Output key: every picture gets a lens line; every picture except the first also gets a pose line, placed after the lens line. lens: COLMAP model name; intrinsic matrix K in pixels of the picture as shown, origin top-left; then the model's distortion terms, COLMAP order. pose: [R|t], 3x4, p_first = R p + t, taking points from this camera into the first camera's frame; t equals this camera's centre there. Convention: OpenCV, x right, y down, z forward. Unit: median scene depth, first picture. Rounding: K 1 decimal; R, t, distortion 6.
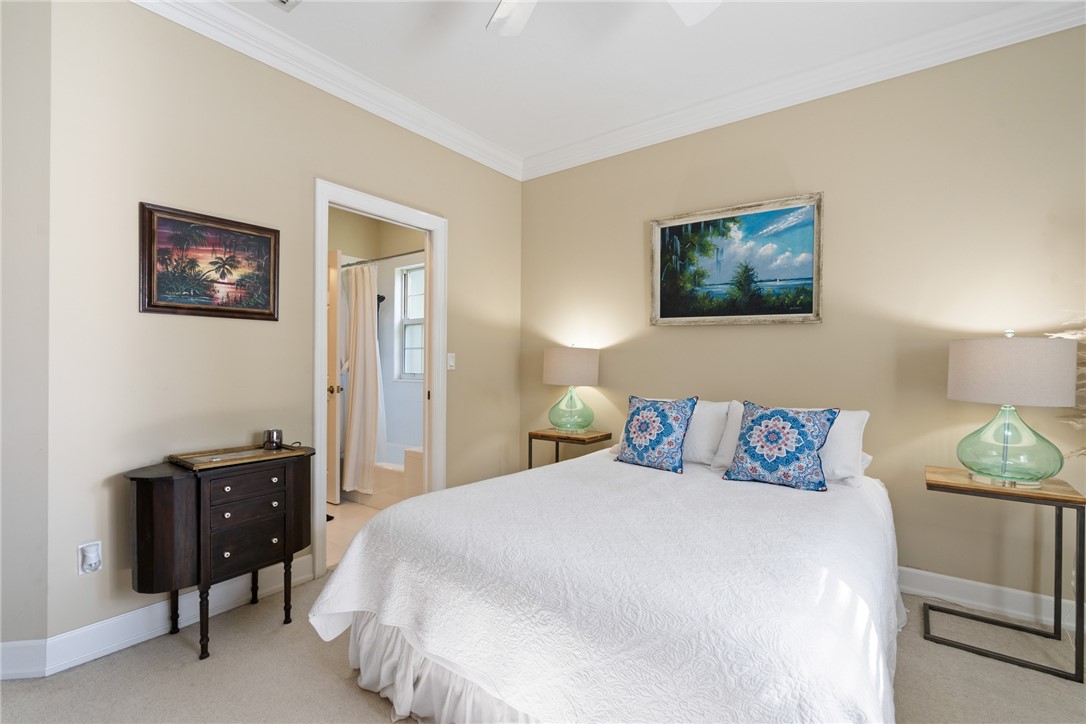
lens RADIAL K [[494.3, 0, 539.6], [0, 494.3, 362.5], [0, 0, 1]] dist [-0.000100, 0.000001]
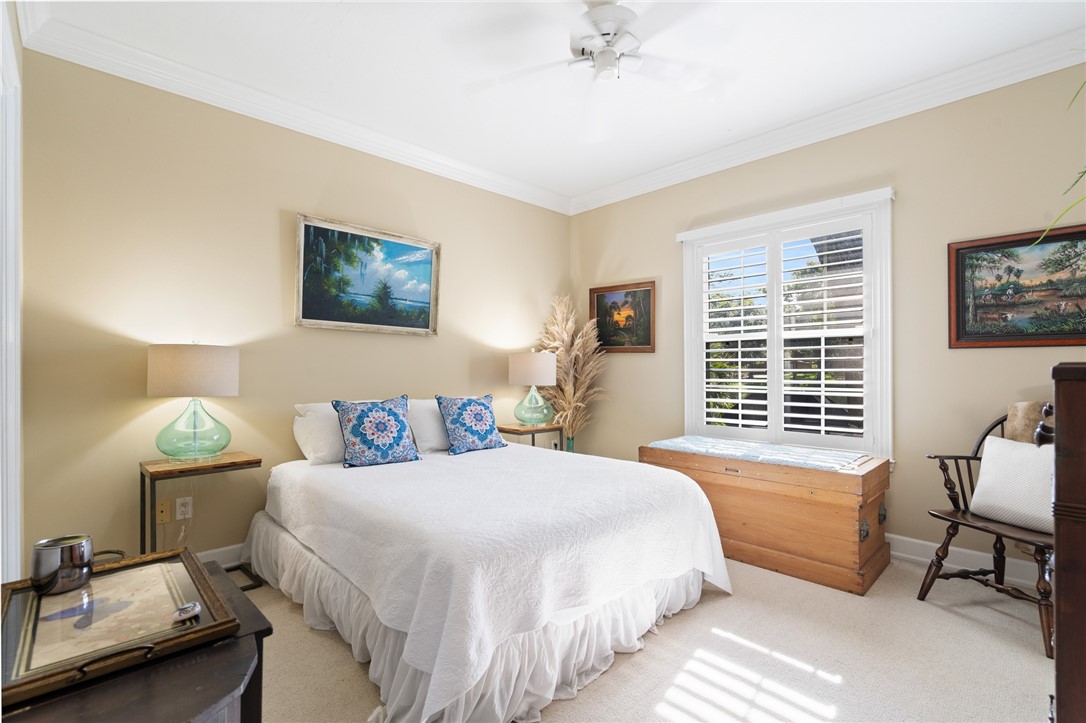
lens RADIAL K [[494.3, 0, 542.0], [0, 494.3, 364.1], [0, 0, 1]] dist [-0.000100, 0.000001]
pose [[0.163221, -0.001152, 0.986589, -0.695771], [0.001715, 0.999998, 0.000884, -0.003329], [-0.986588, 0.001548, 0.163223, 0.443996]]
